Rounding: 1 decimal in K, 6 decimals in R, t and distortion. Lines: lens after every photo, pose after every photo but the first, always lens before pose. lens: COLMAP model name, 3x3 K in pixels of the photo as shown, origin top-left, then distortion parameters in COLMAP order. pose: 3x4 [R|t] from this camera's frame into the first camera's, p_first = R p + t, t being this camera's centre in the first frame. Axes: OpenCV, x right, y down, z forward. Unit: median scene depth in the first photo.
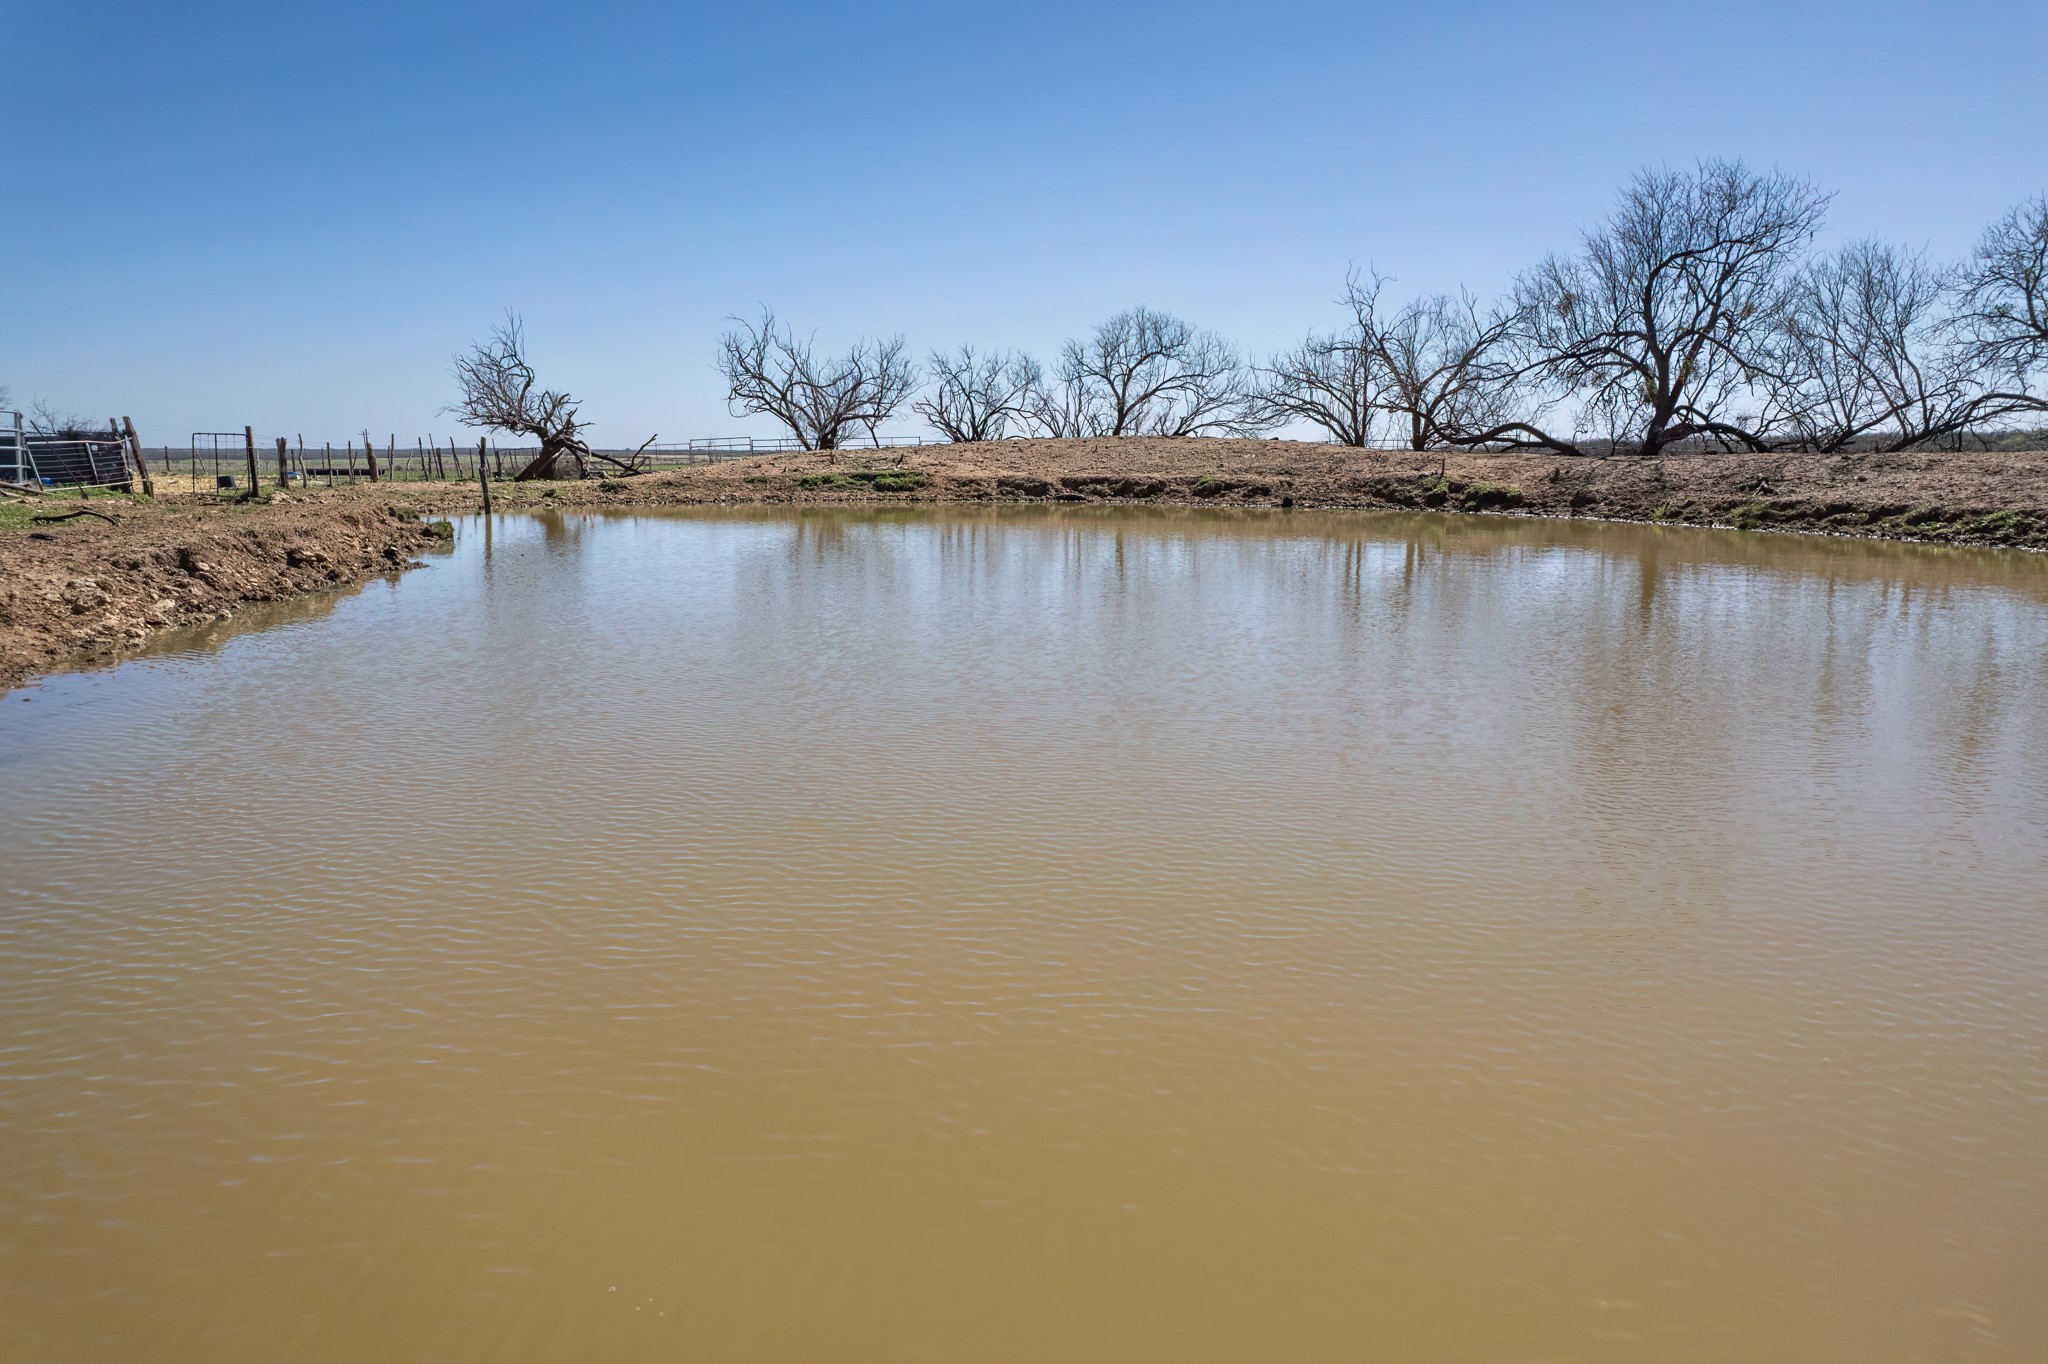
lens RADIAL K [[1298.9, 0, 1020.0], [0, 1298.9, 673.6], [0, 0, 1]] dist [-0.068094, 0.055832]
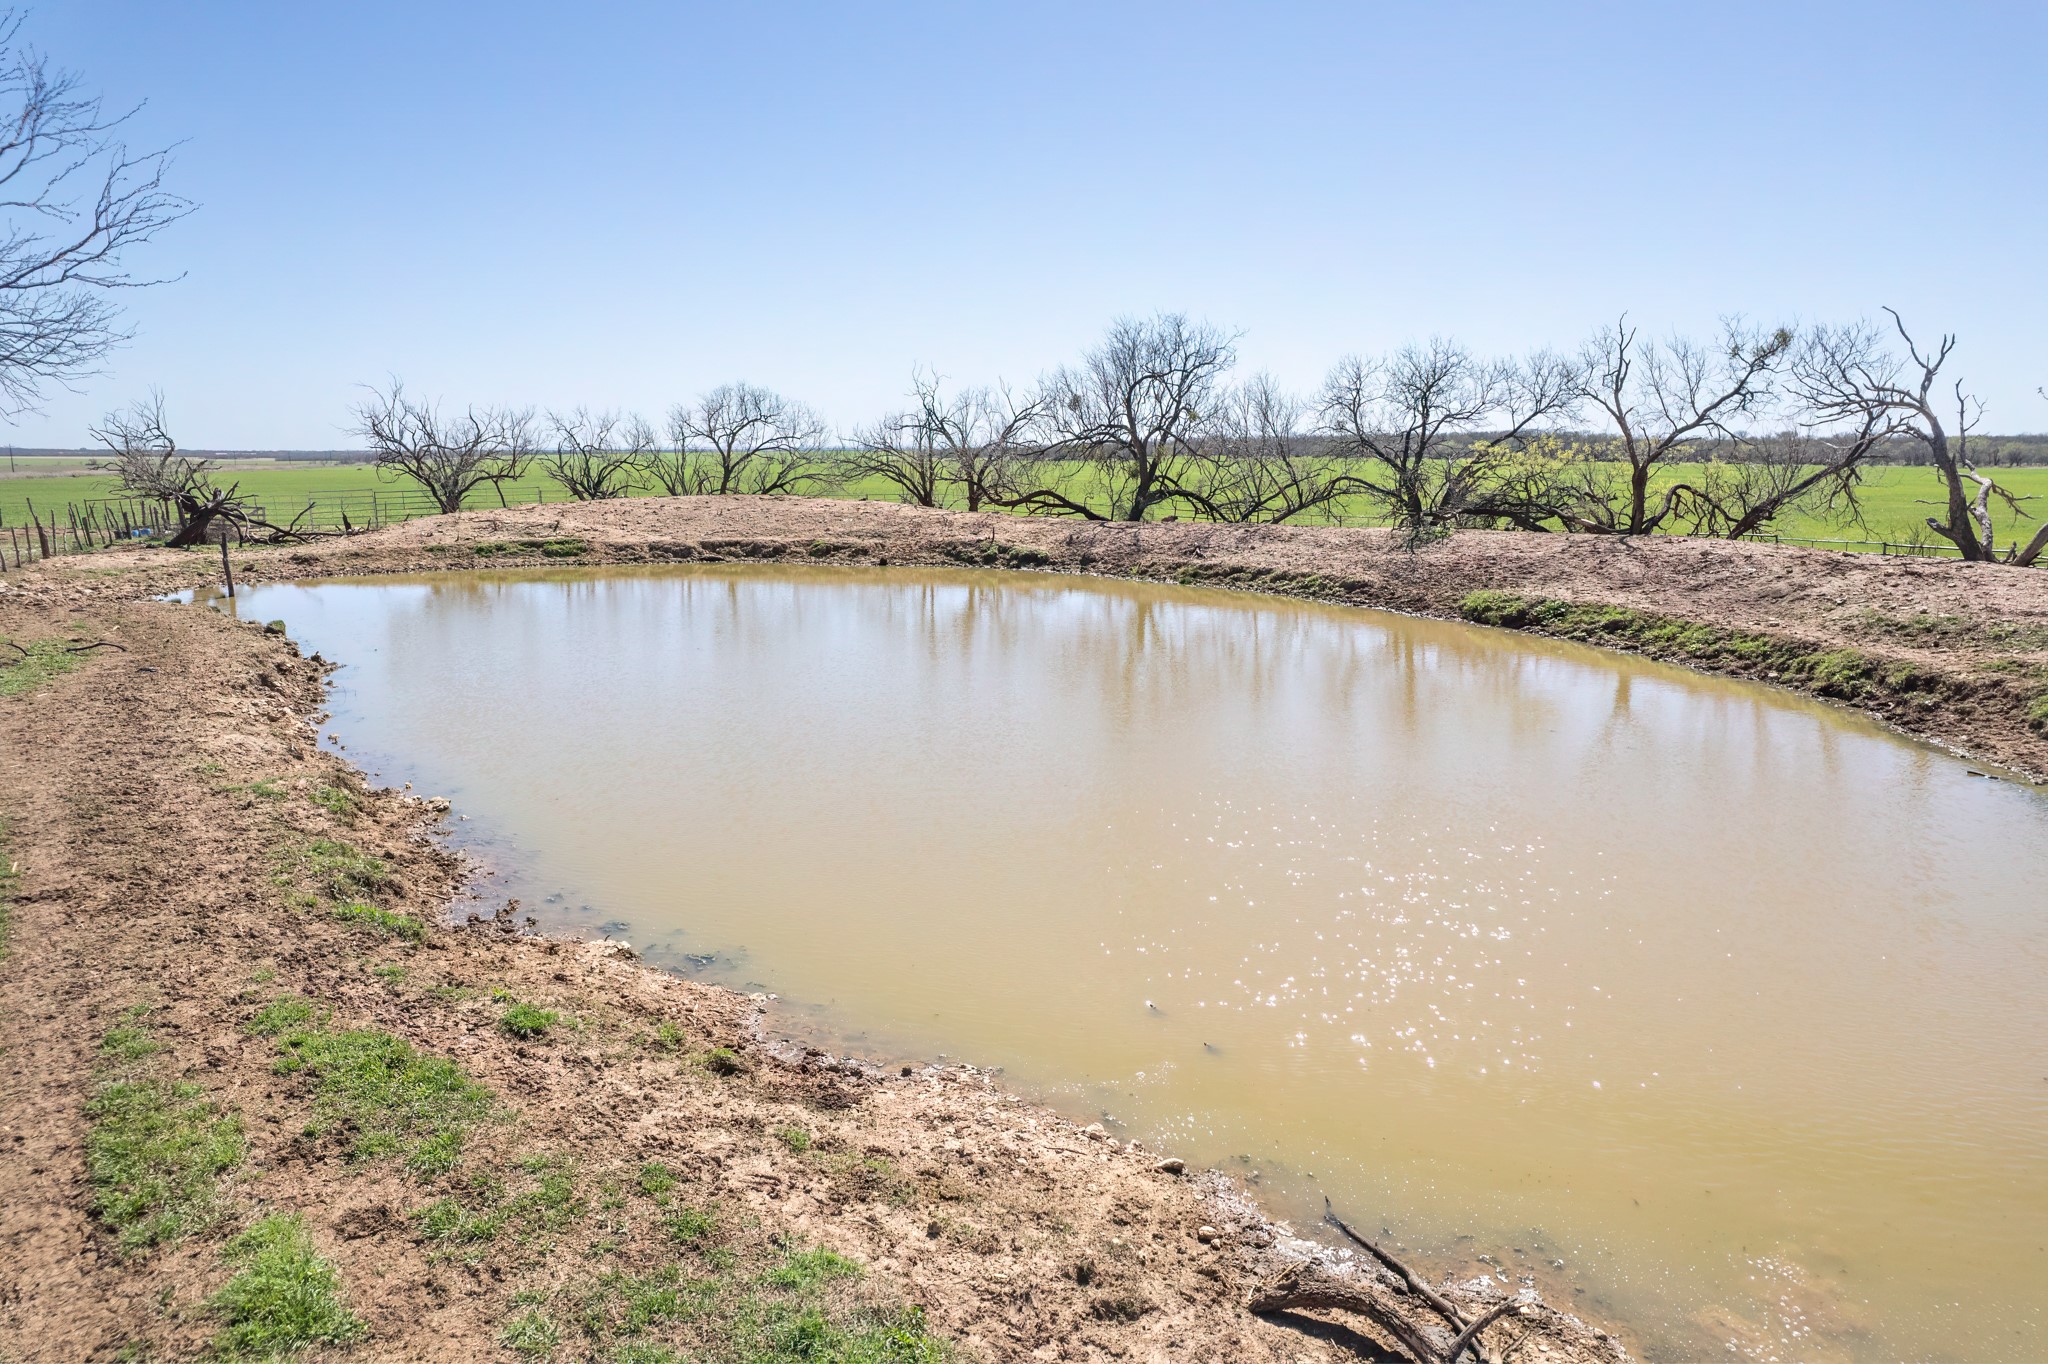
lens RADIAL K [[1298.9, 0, 1026.1], [0, 1298.9, 686.8], [0, 0, 1]] dist [-0.068094, 0.055832]
pose [[0.942215, -0.056983, 0.330127, -0.093491], [0.053555, 0.998375, 0.019477, -0.019532], [-0.330701, -0.000671, 0.943735, -0.282598]]
